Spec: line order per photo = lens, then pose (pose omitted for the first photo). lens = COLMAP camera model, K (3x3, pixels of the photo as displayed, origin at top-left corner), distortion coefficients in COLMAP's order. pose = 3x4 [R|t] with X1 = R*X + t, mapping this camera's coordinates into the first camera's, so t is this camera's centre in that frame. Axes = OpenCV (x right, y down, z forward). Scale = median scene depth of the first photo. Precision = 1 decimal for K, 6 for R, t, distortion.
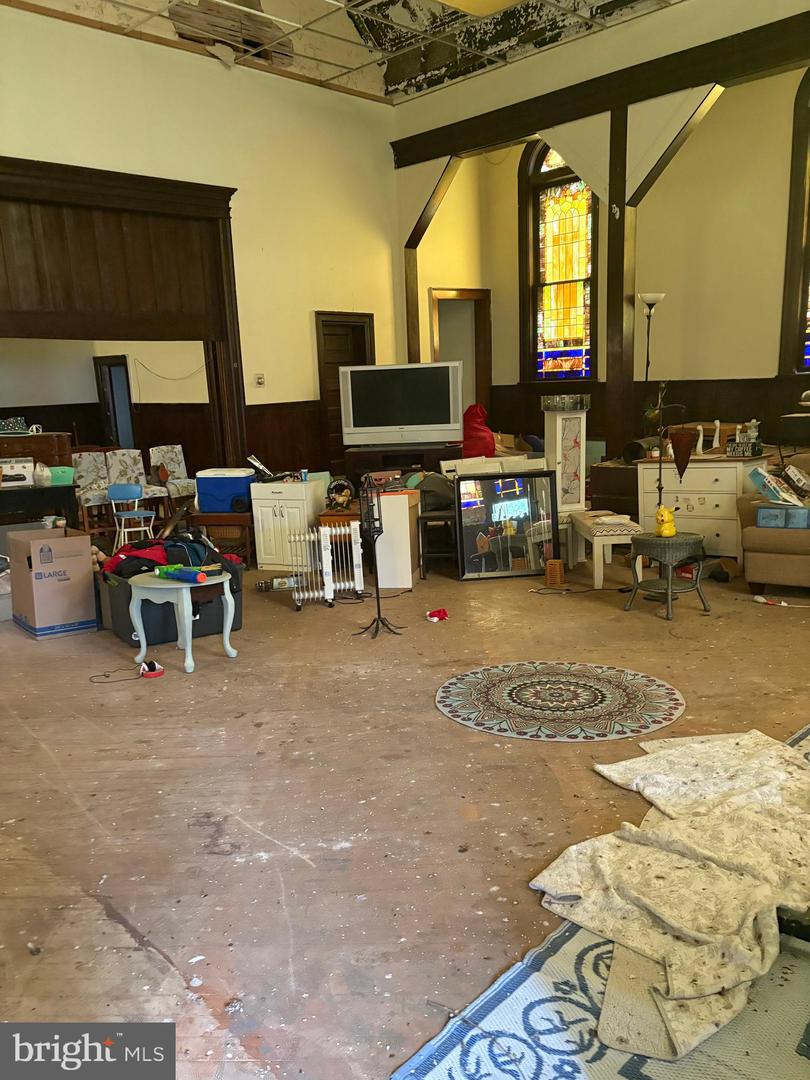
lens RADIAL K [[830.7, 0, 405.2], [0, 830.7, 551.8], [0, 0, 1]] dist [0.060793, -0.085970]
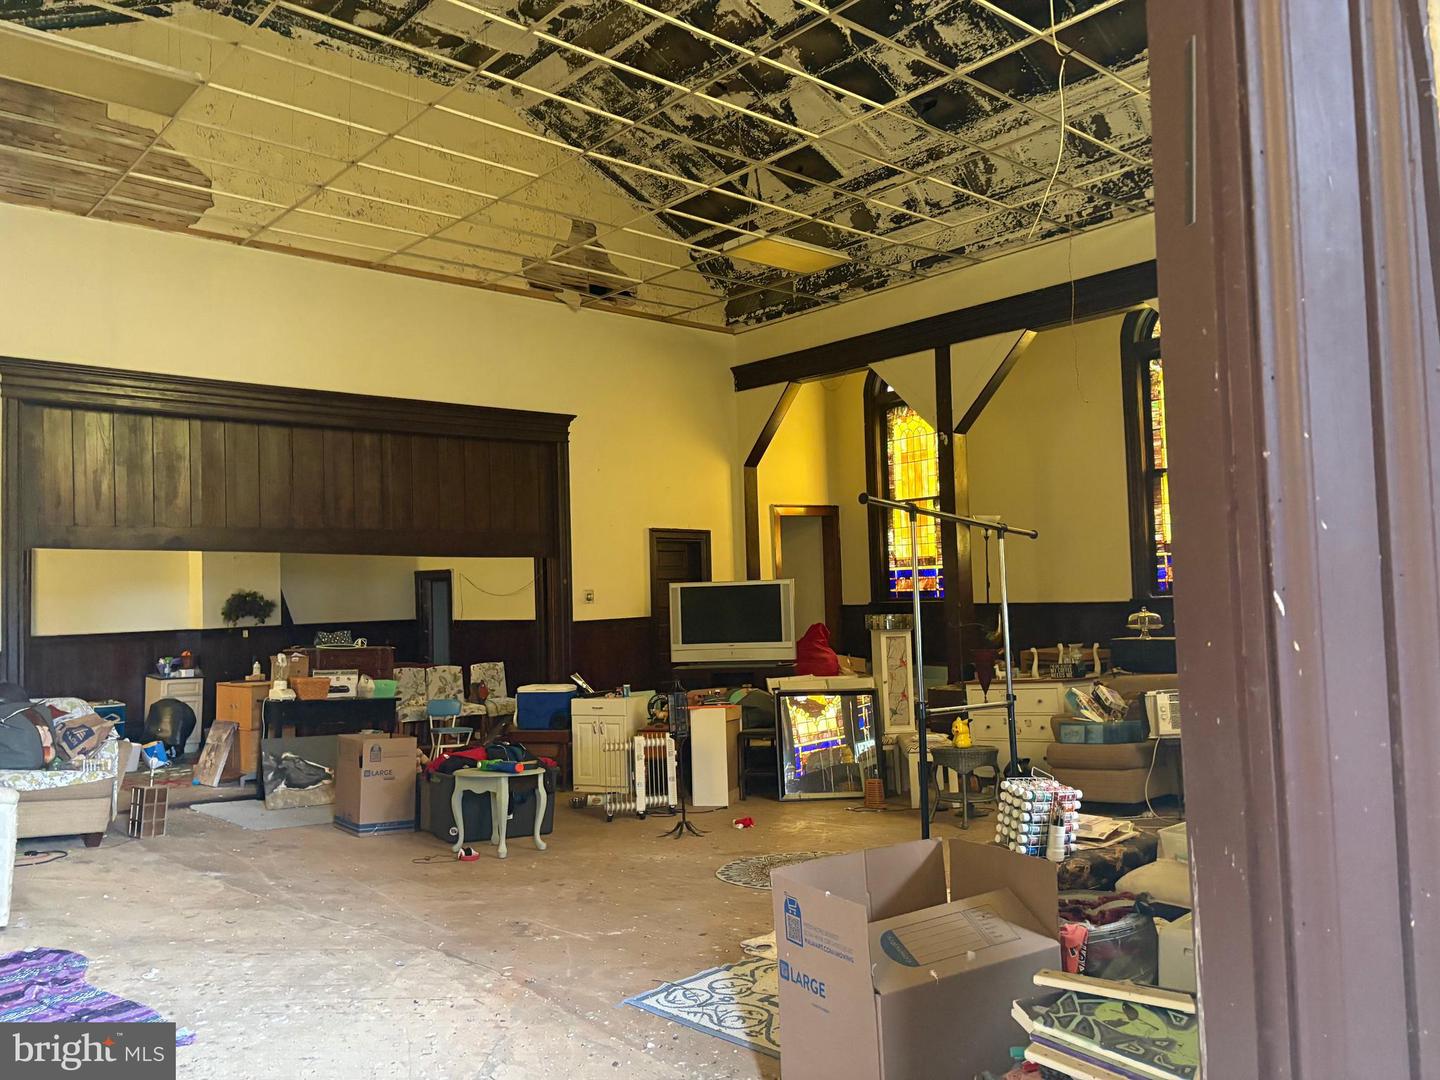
lens RADIAL K [[1107.6, 0, 724.7], [0, 1107.6, 543.9], [0, 0, 1]] dist [0.060793, -0.085970]
pose [[0.998340, 0.009094, -0.056879, 0.062317], [-0.023100, 0.967783, -0.250725, 0.060310], [0.052766, 0.251623, 0.966386, -0.278411]]
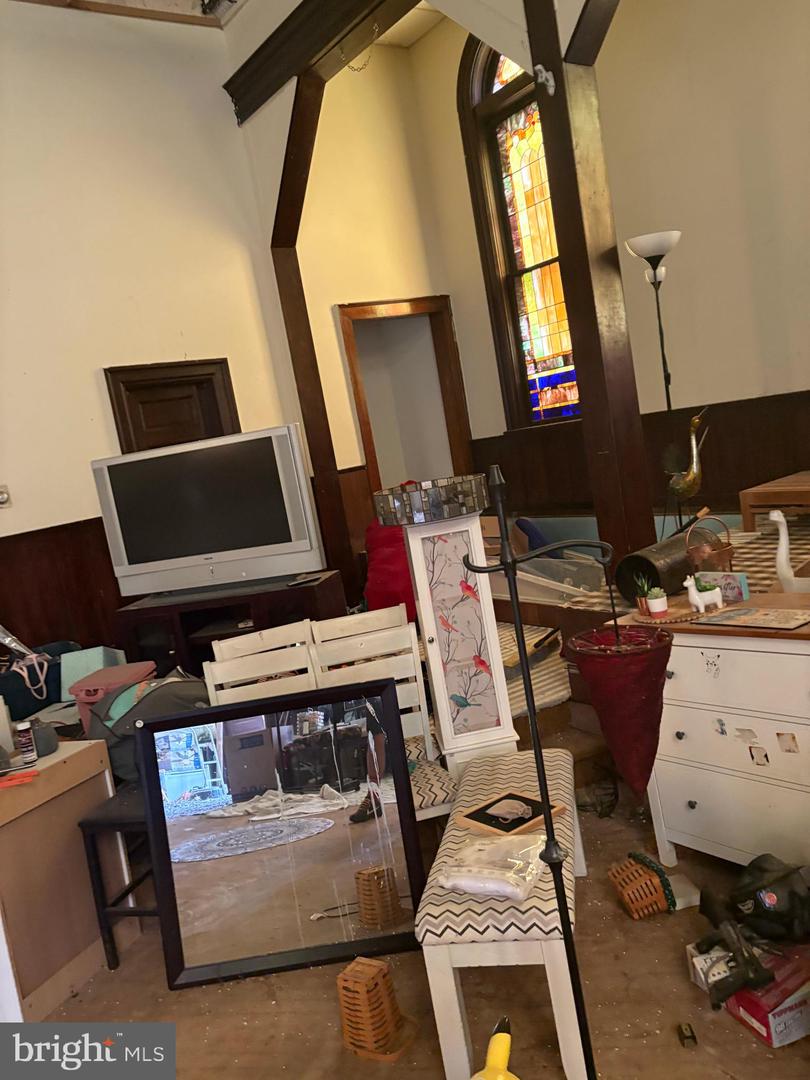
lens RADIAL K [[829.6, 0, 405.0], [0, 829.6, 540.0], [0, 0, 1]] dist [0.008964, 0.002202]
pose [[0.977796, -0.103900, -0.181989, 0.228826], [0.091758, 0.993032, -0.073940, -0.115048], [0.188403, 0.055599, 0.980517, 0.525105]]
